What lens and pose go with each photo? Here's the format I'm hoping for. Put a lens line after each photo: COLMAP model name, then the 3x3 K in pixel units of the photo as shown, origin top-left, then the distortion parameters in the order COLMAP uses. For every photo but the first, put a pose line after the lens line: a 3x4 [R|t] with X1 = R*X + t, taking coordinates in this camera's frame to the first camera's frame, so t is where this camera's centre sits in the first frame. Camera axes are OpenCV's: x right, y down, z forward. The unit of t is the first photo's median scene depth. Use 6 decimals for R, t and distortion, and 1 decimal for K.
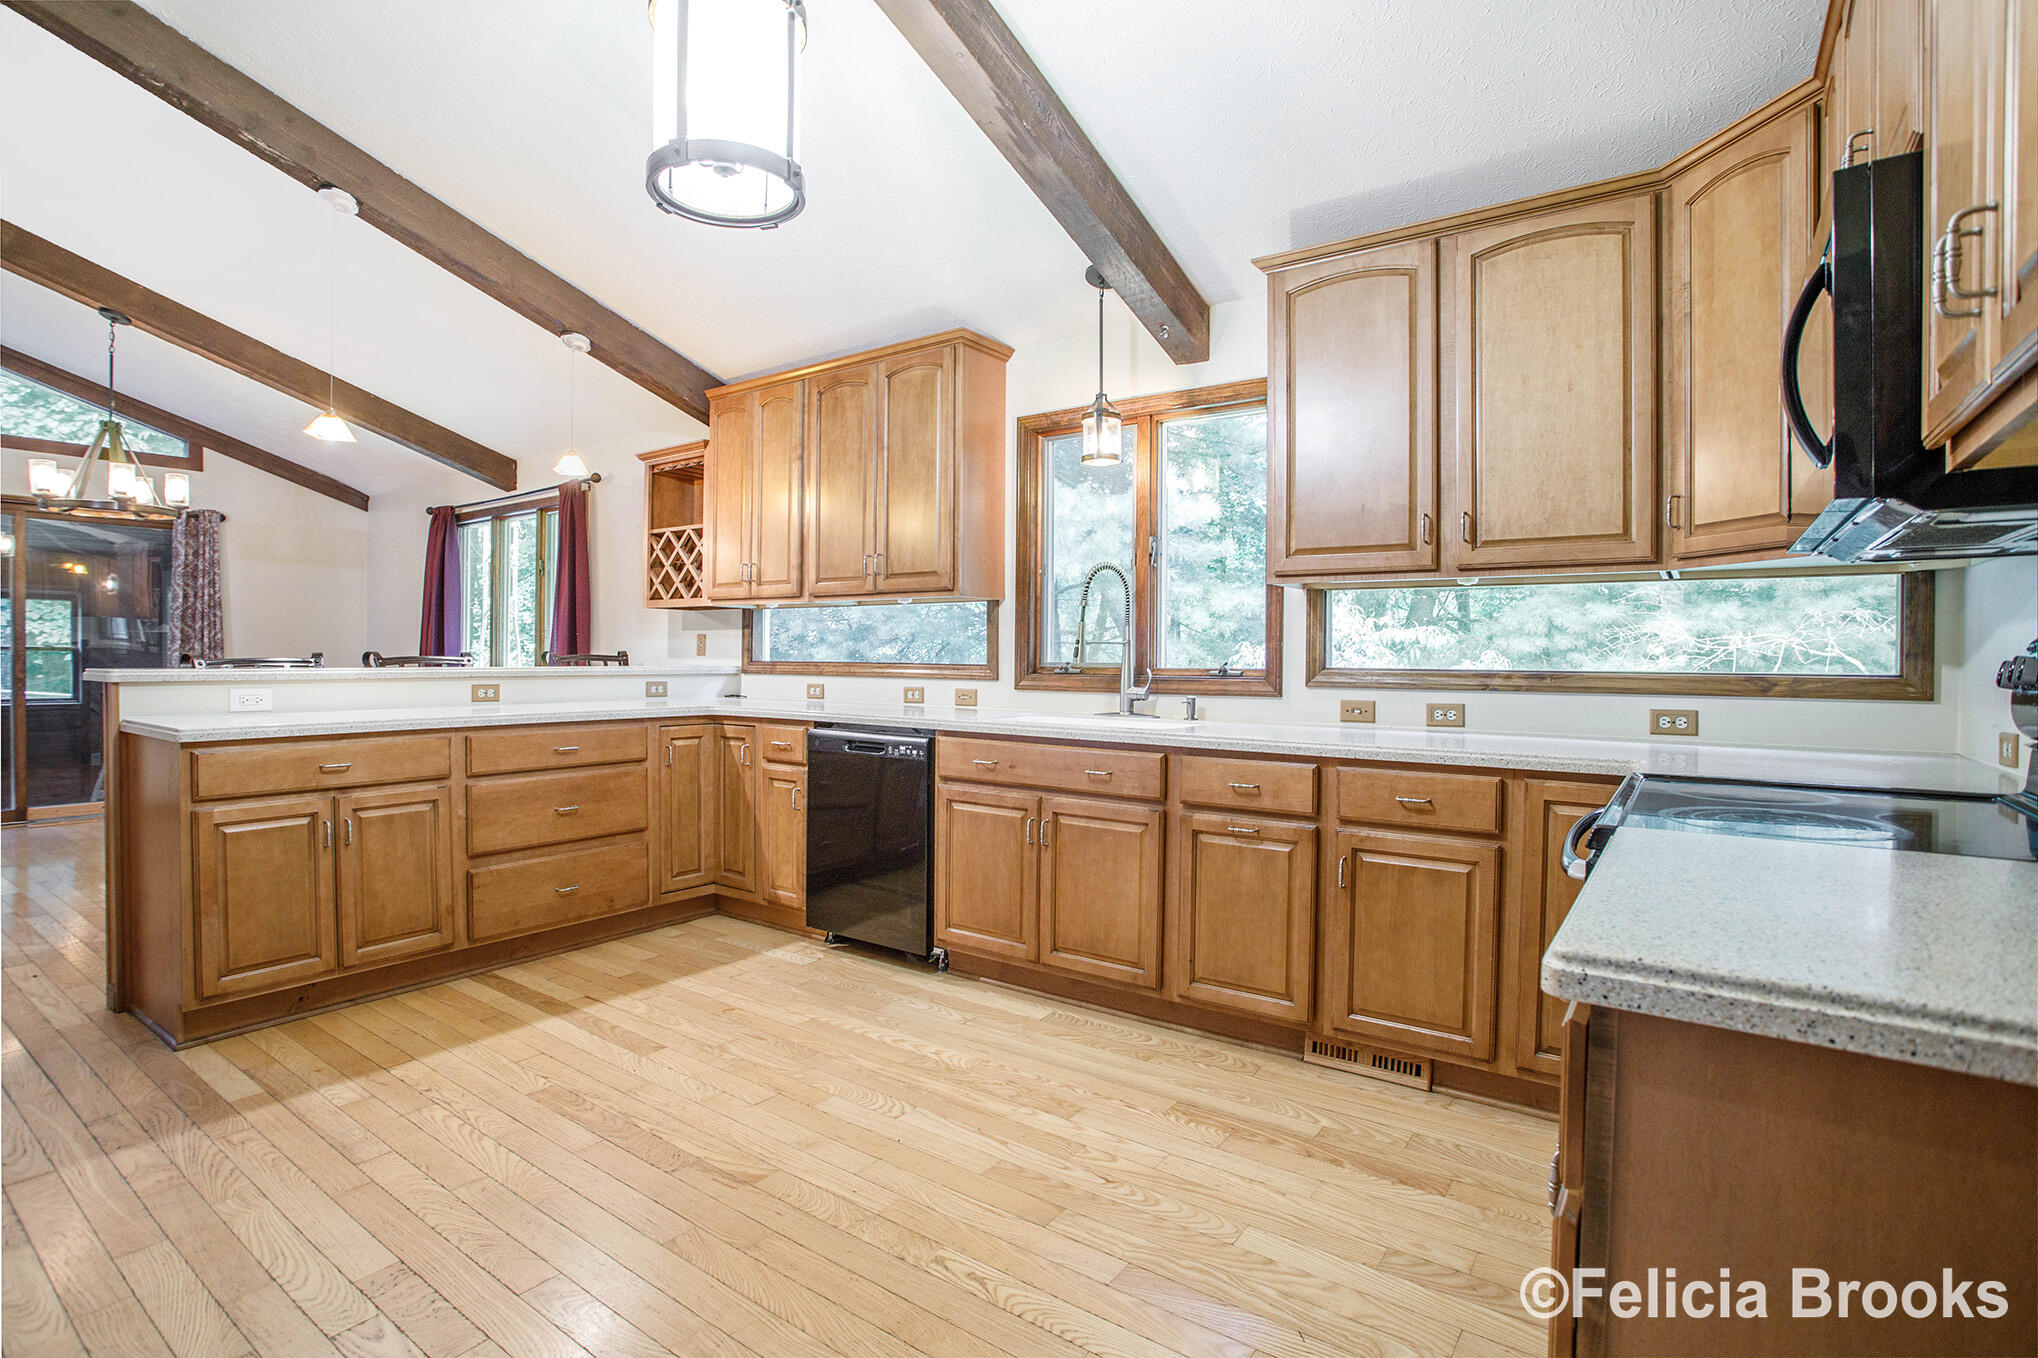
lens RADIAL K [[990.7, 0, 1013.7], [0, 990.7, 662.6], [0, 0, 1]] dist [-0.032831, -0.000022]
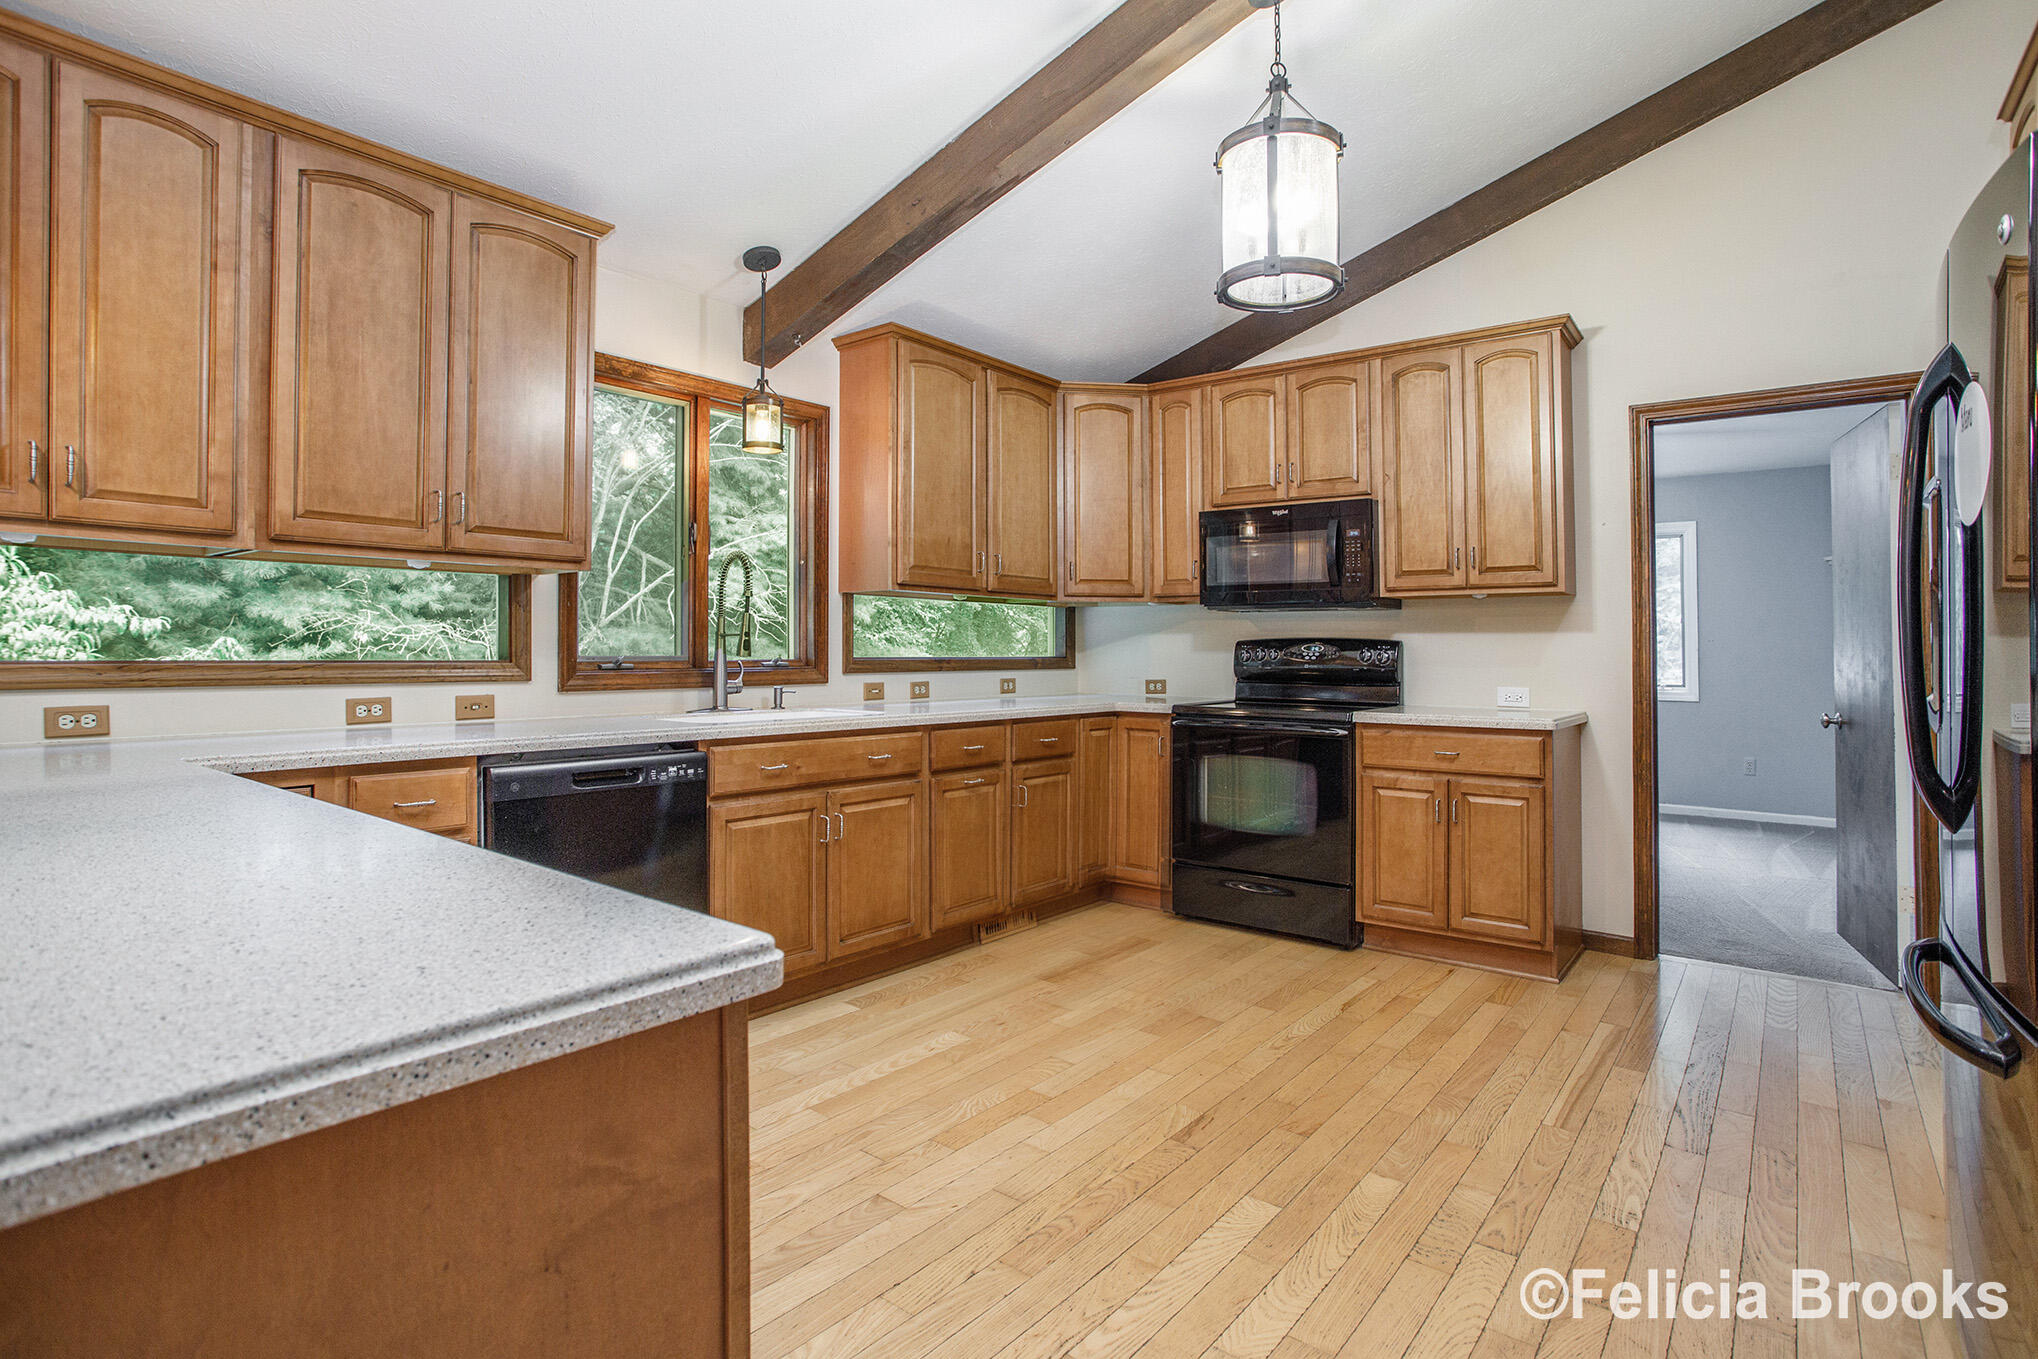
lens RADIAL K [[990.7, 0, 991.9], [0, 990.7, 647.7], [0, 0, 1]] dist [-0.032831, -0.000022]
pose [[0.078174, -0.002172, 0.996937, -0.921574], [0.005963, 0.999981, 0.001711, -0.008296], [-0.996922, 0.005811, 0.078185, 0.744470]]
